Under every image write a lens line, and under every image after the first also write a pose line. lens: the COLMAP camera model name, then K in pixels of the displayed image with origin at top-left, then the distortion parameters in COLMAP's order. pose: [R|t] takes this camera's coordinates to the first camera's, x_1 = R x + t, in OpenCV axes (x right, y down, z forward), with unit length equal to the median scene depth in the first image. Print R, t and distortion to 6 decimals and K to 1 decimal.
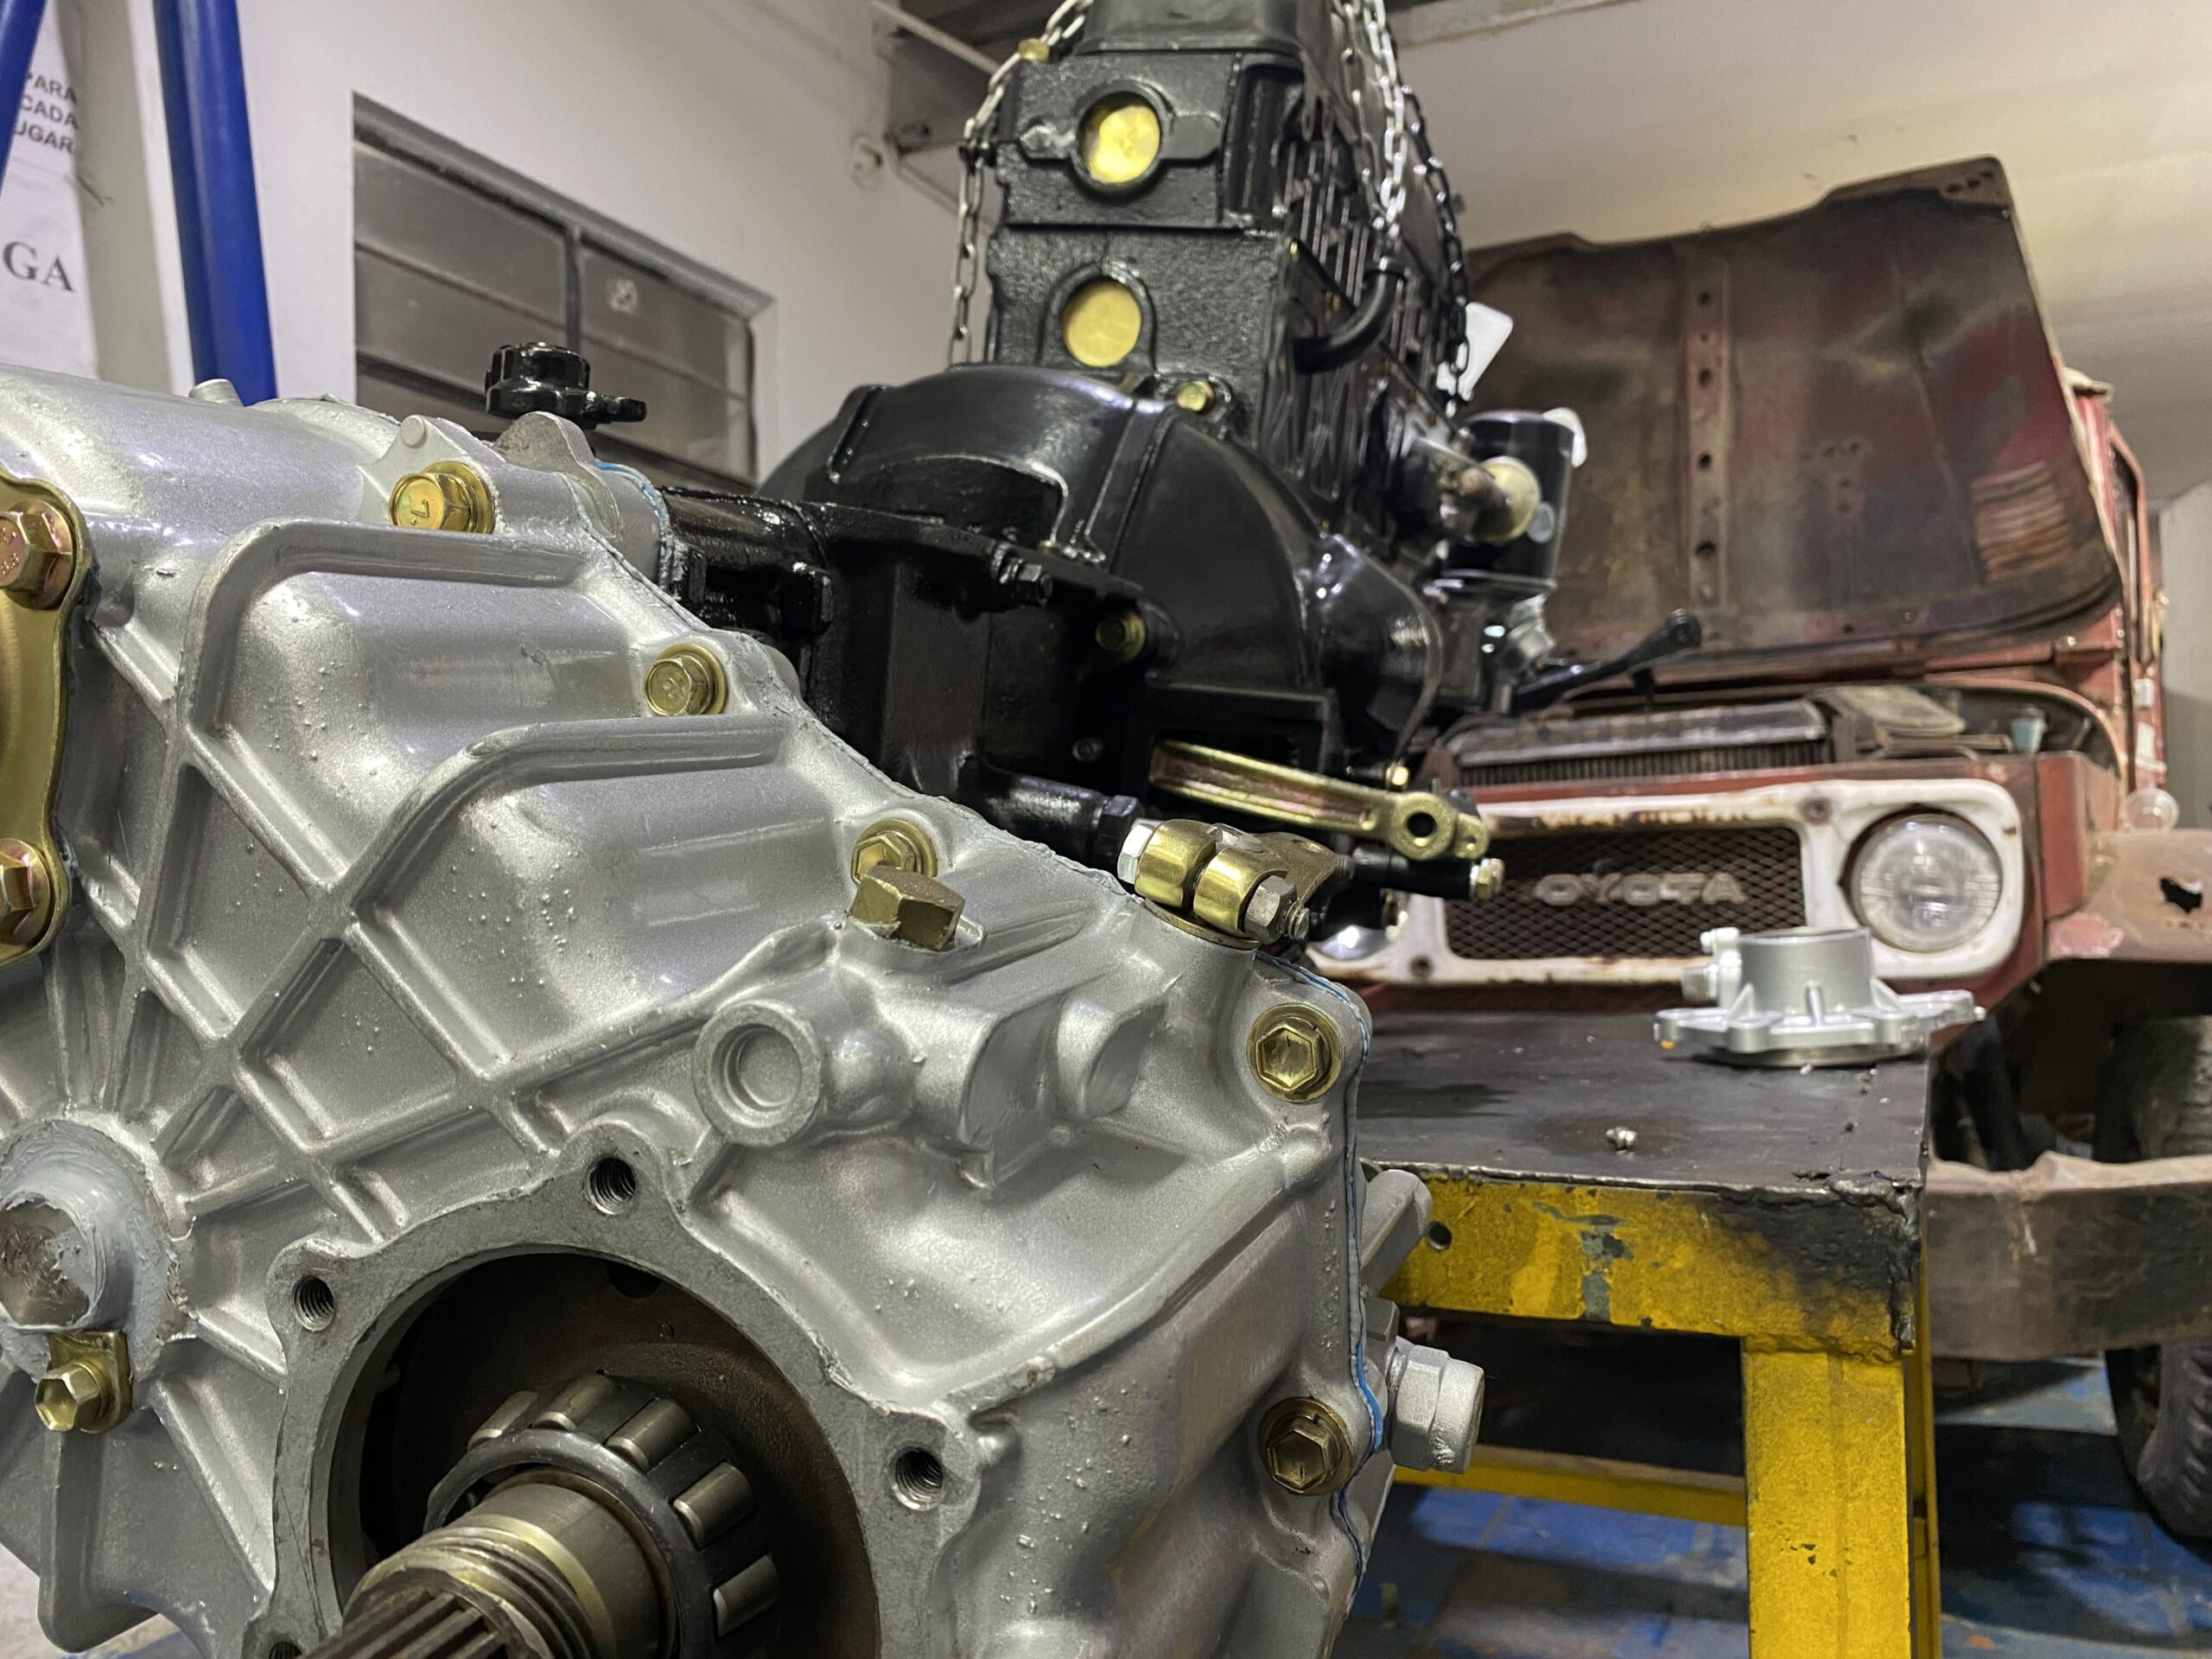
lens RADIAL K [[1738.4, 0, 1106.0], [0, 1738.4, 829.5], [0, 0, 1]] dist [0.000475, -0.000575]
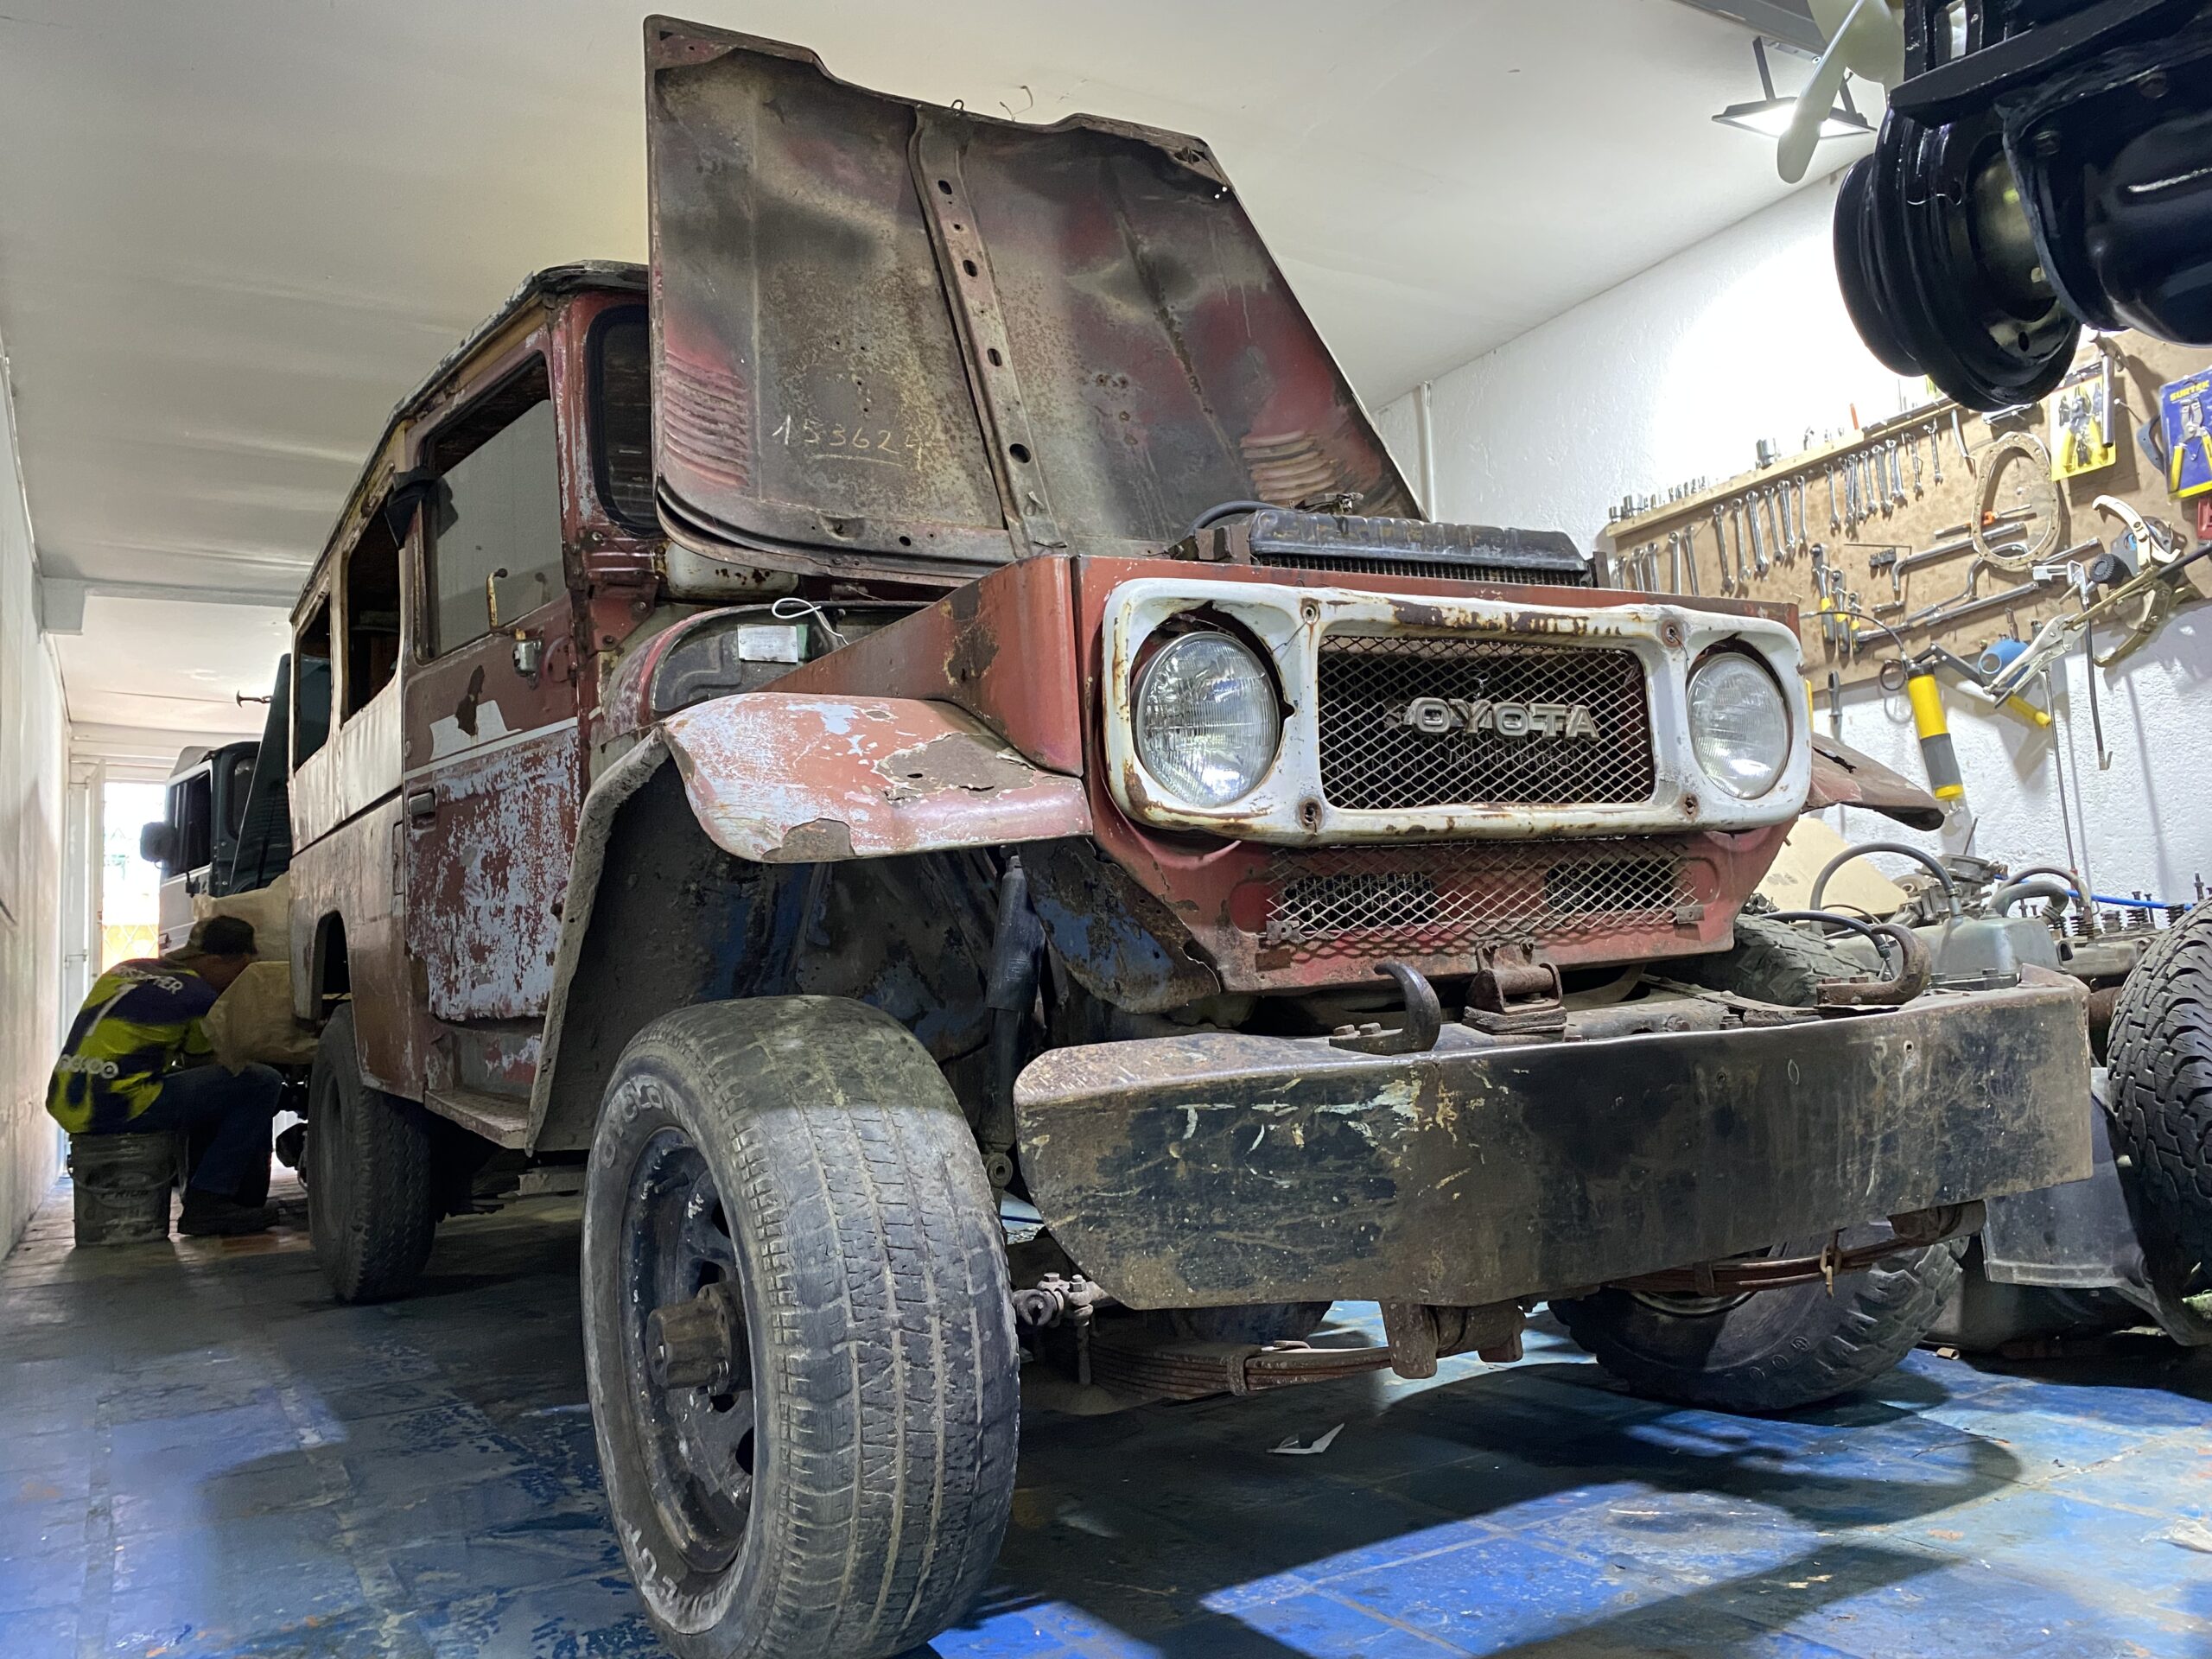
lens RADIAL K [[1738.4, 0, 1106.0], [0, 1738.4, 829.5], [0, 0, 1]] dist [0.000475, -0.000575]
pose [[0.567310, 0.069772, 0.820543, -0.339094], [0.038557, 0.993061, -0.111100, 0.126931], [-0.822601, 0.094666, 0.560684, 0.547612]]
